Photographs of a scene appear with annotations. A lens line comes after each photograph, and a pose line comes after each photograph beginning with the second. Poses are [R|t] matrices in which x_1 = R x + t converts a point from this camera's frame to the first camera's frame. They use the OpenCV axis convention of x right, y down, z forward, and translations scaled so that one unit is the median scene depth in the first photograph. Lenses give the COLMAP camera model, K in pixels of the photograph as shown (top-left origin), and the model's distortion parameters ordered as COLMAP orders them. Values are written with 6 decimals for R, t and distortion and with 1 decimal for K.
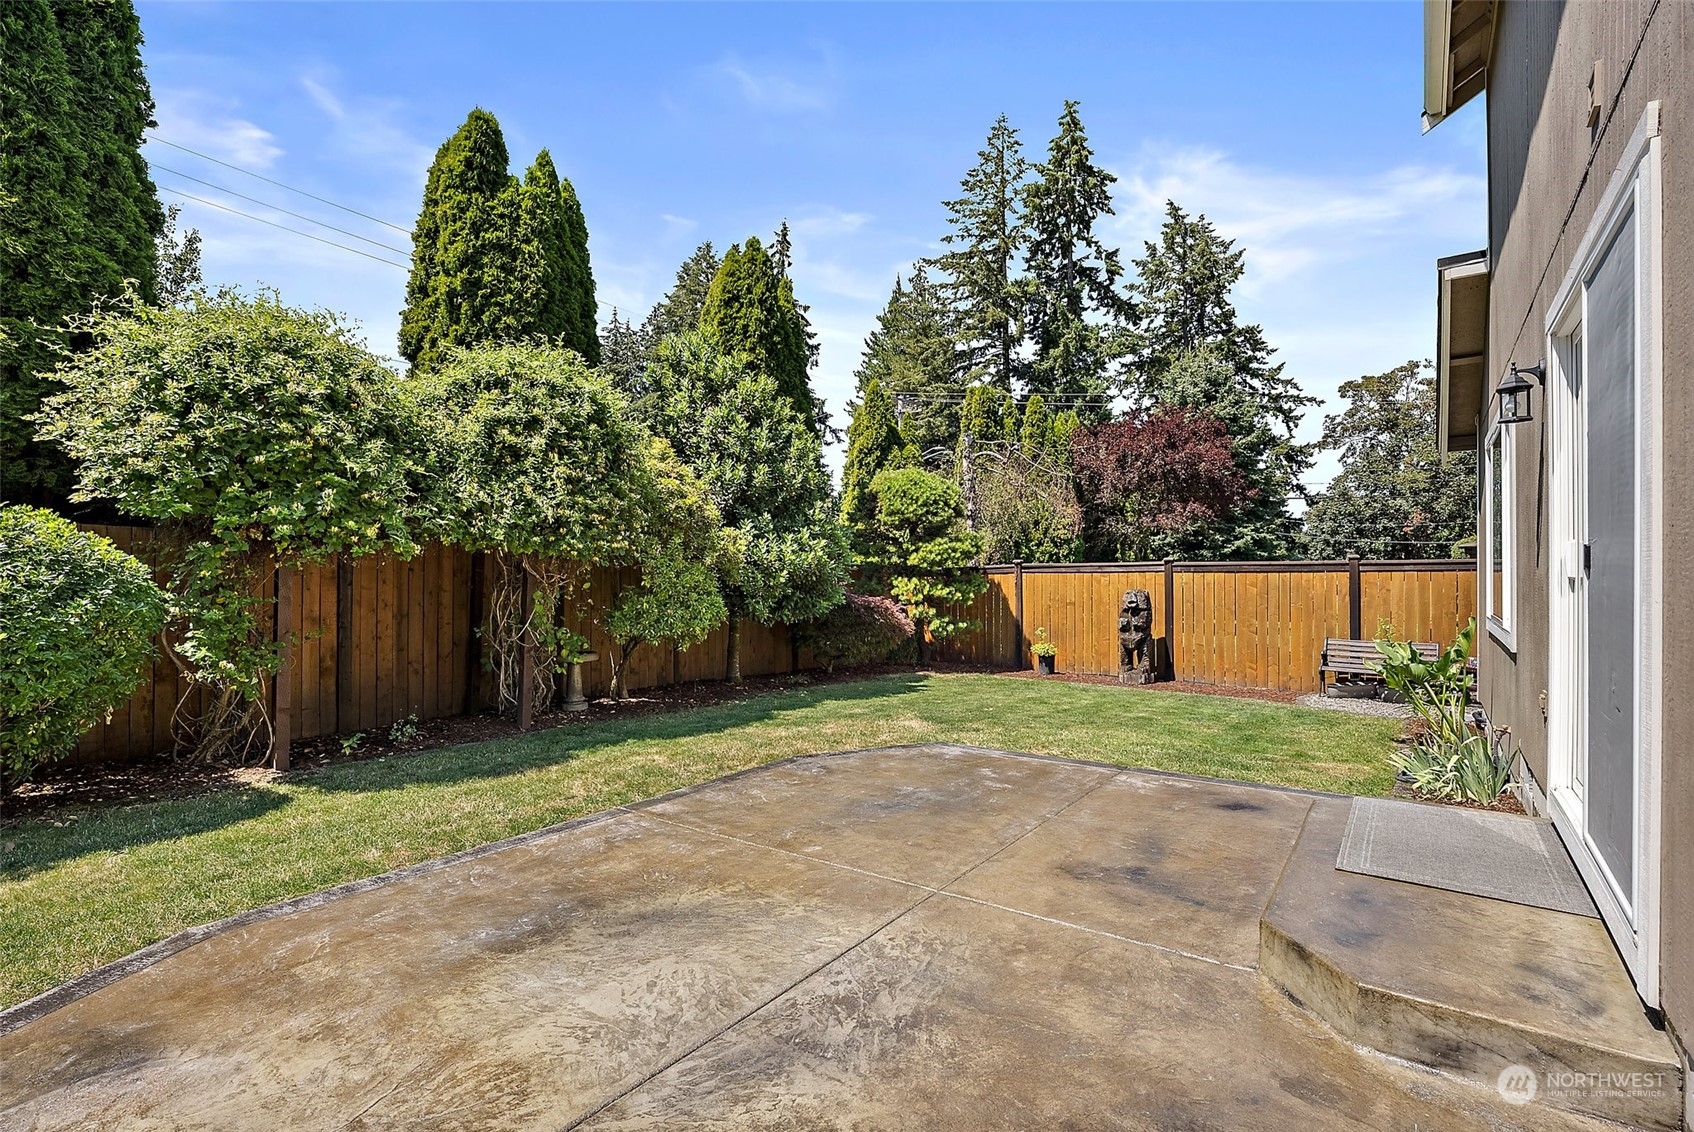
lens RADIAL K [[774.5, 0, 838.1], [0, 774.5, 567.4], [0, 0, 1]] dist [-0.005324, -0.000485]
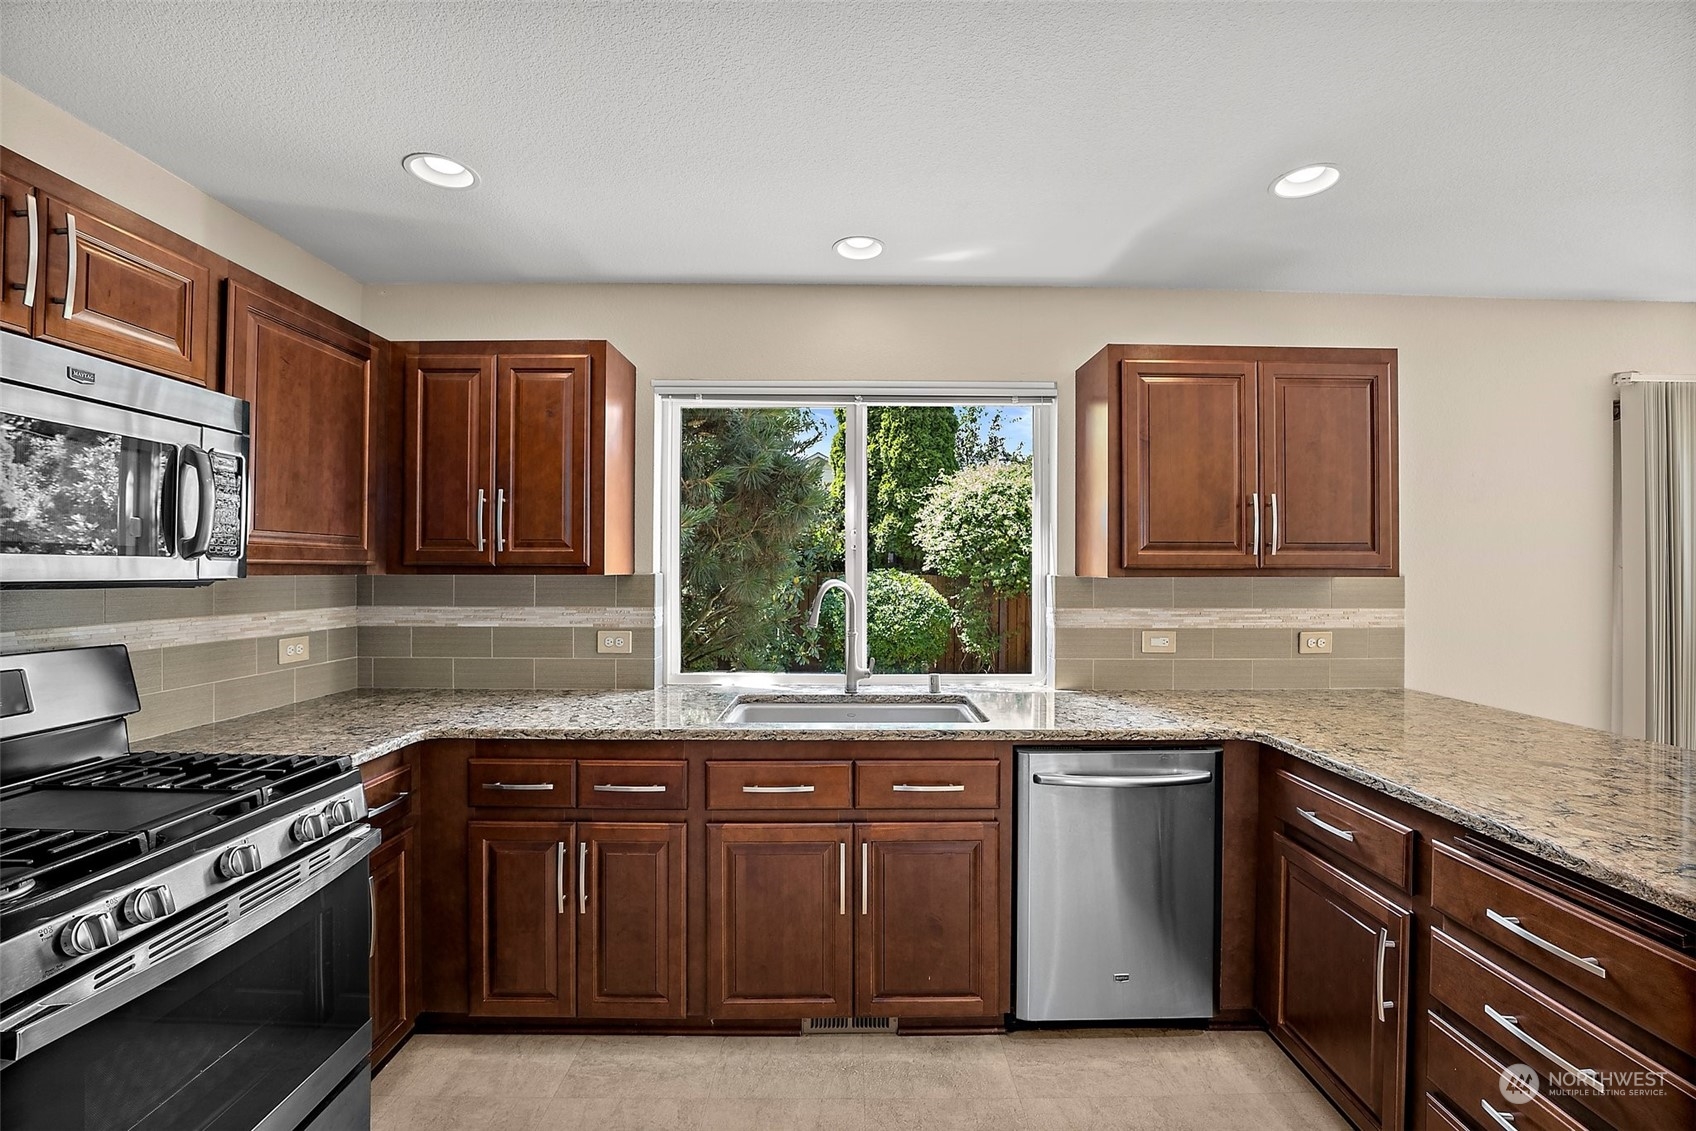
lens RADIAL K [[697.7, 0, 845.2], [0, 697.7, 567.5], [0, 0, 1]] dist [0.001138, 0.000051]
pose [[0.604008, -0.000097, -0.796979, 0.526009], [-0.000232, 1.000000, -0.000298, -0.089468], [0.796979, 0.000365, 0.604008, -0.447202]]
